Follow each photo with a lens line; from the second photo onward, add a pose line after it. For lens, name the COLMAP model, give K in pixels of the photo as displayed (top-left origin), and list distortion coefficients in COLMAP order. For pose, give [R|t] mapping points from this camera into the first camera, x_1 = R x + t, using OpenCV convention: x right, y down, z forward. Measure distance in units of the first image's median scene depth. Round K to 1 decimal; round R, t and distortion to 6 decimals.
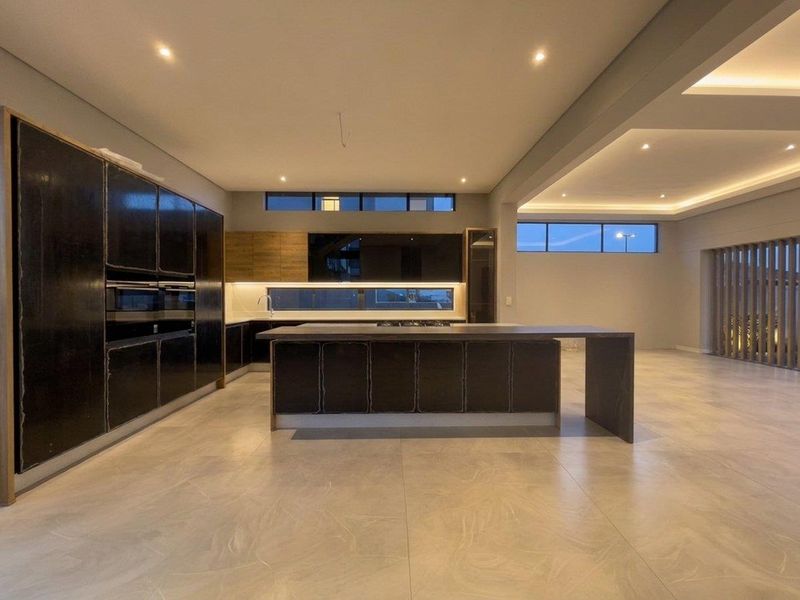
lens RADIAL K [[328.4, 0, 400.0], [0, 328.4, 300.0], [0, 0, 1]] dist [-0.000790, -0.000211]
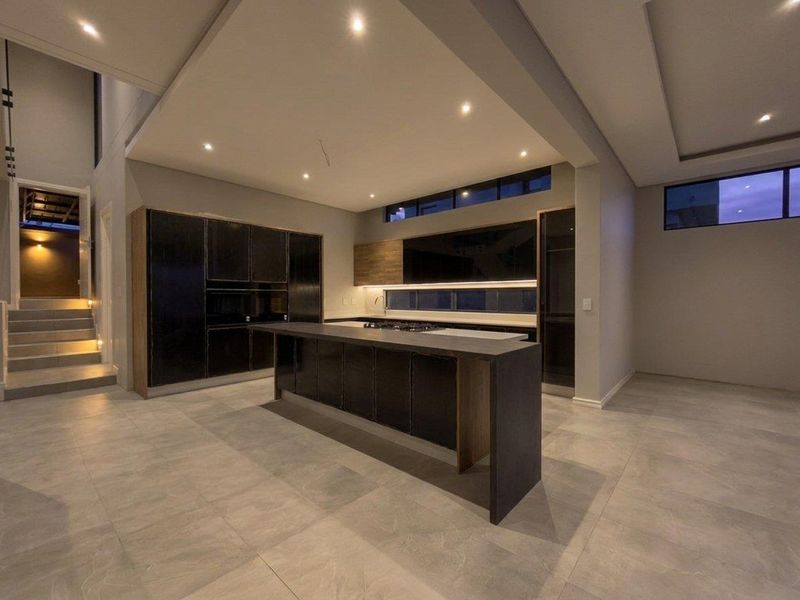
lens RADIAL K [[340.7, 0, 400.0], [0, 340.7, 300.0], [0, 0, 1]] dist [0.001142, 0.000074]
pose [[0.744169, 0.009566, -0.667923, 0.466919], [-0.007852, 0.999954, 0.005573, -0.009747], [0.667945, 0.001098, 0.744210, 0.160979]]
